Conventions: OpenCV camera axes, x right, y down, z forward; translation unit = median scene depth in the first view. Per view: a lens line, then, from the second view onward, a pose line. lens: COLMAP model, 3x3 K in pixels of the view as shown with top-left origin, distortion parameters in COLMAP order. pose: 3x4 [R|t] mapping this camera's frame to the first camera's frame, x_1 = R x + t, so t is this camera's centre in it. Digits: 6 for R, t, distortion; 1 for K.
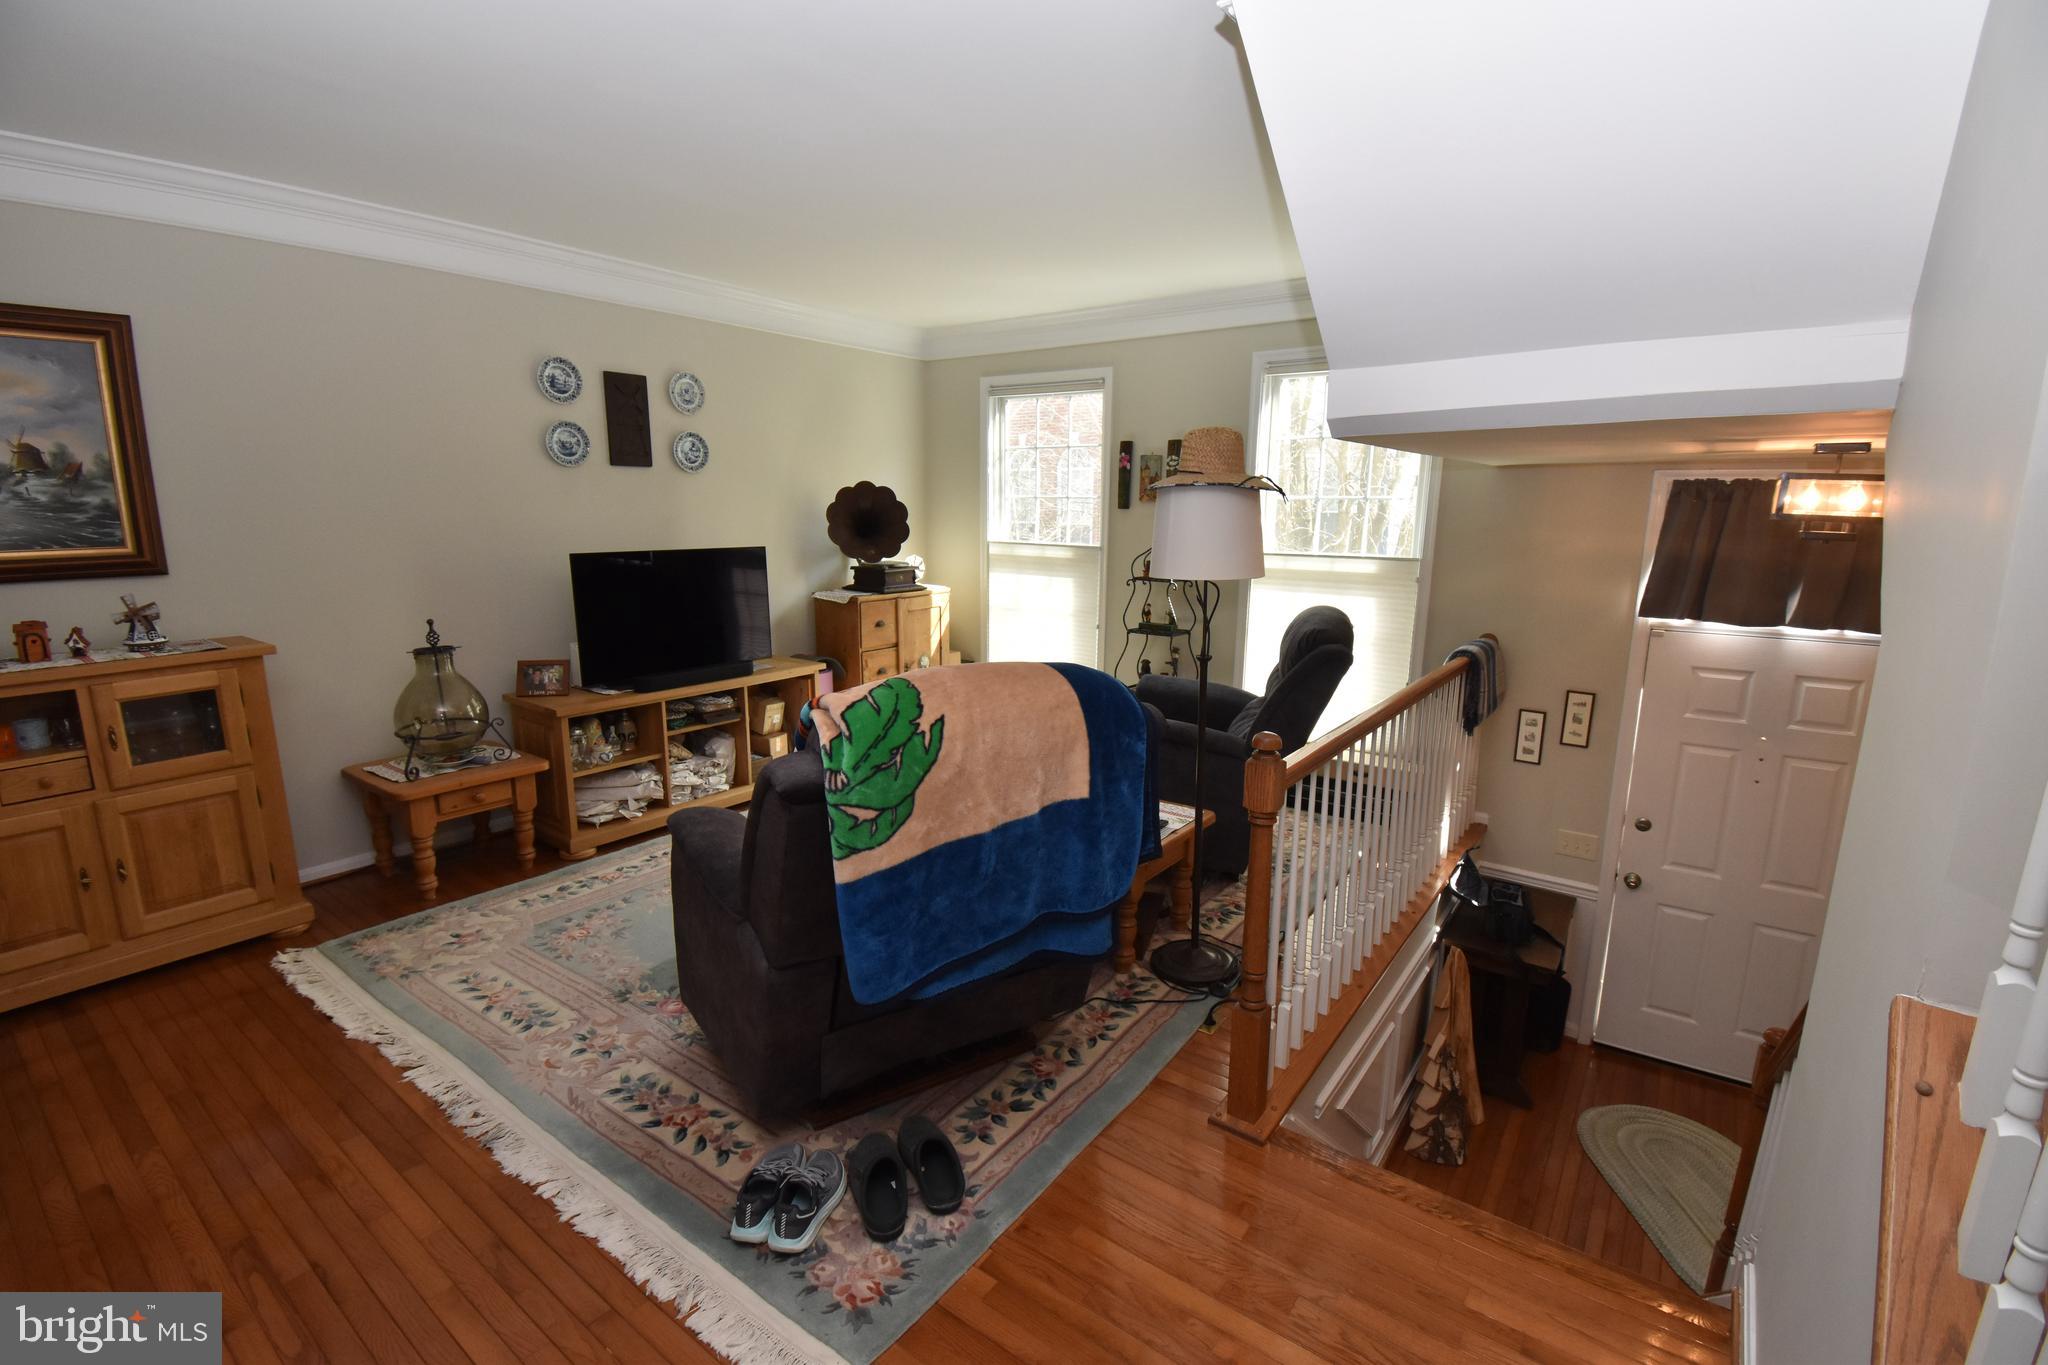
lens RADIAL K [[904.4, 0, 1023.2], [0, 904.4, 678.7], [0, 0, 1]] dist [0.012420, -0.021226]
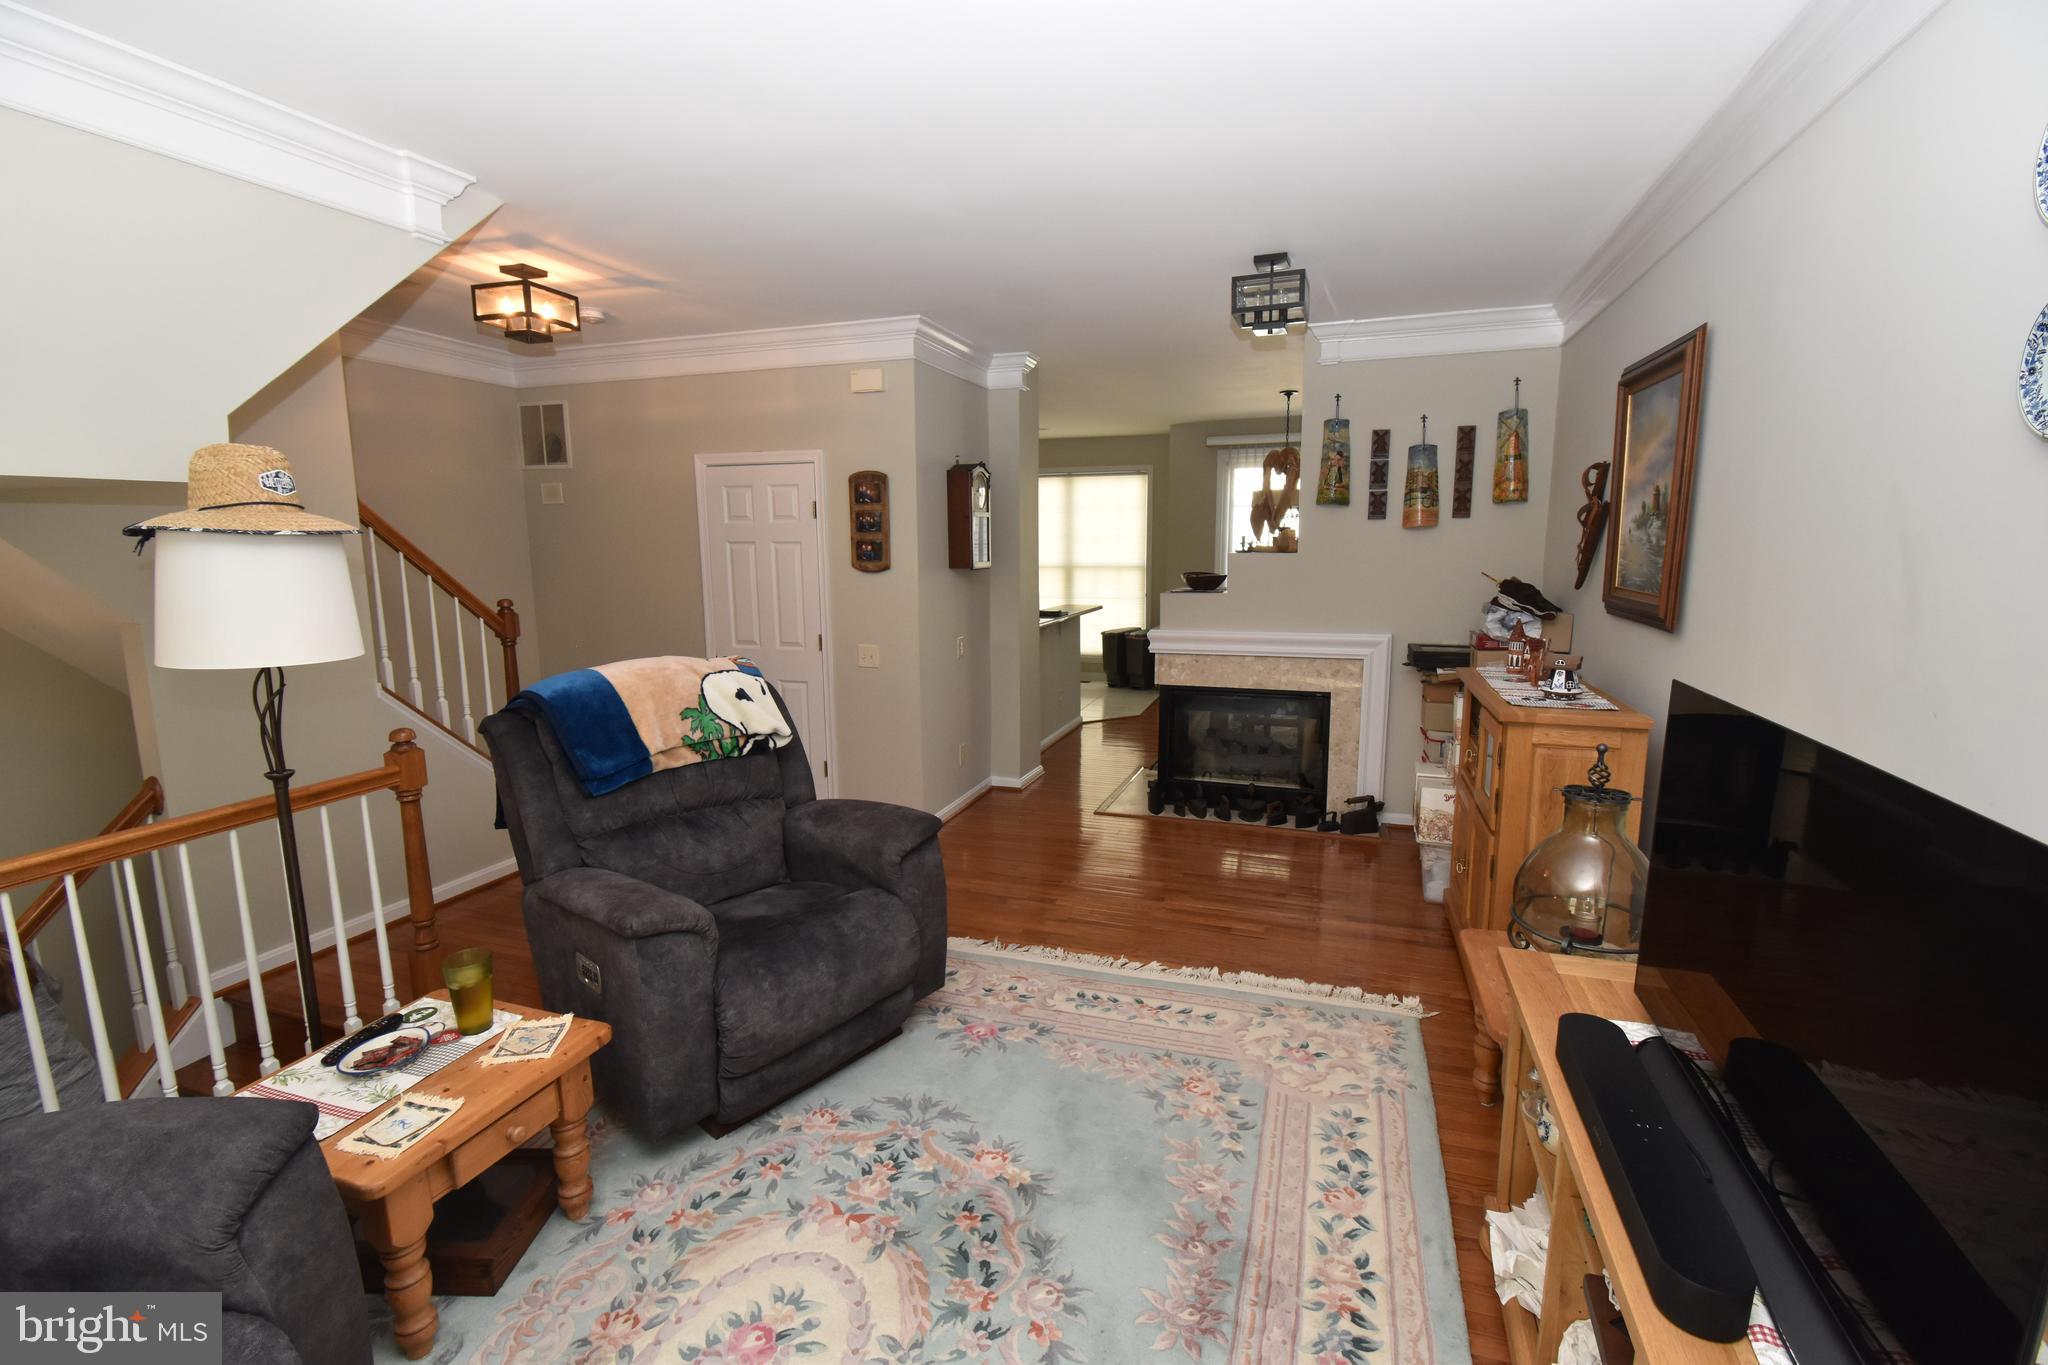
lens RADIAL K [[904.4, 0, 1023.2], [0, 904.4, 678.7], [0, 0, 1]] dist [0.012420, -0.021226]
pose [[-0.952413, 0.046595, -0.301229, -0.124524], [-0.059556, 0.940753, 0.333822, -0.337539], [0.298937, 0.335877, -0.893210, 1.647936]]
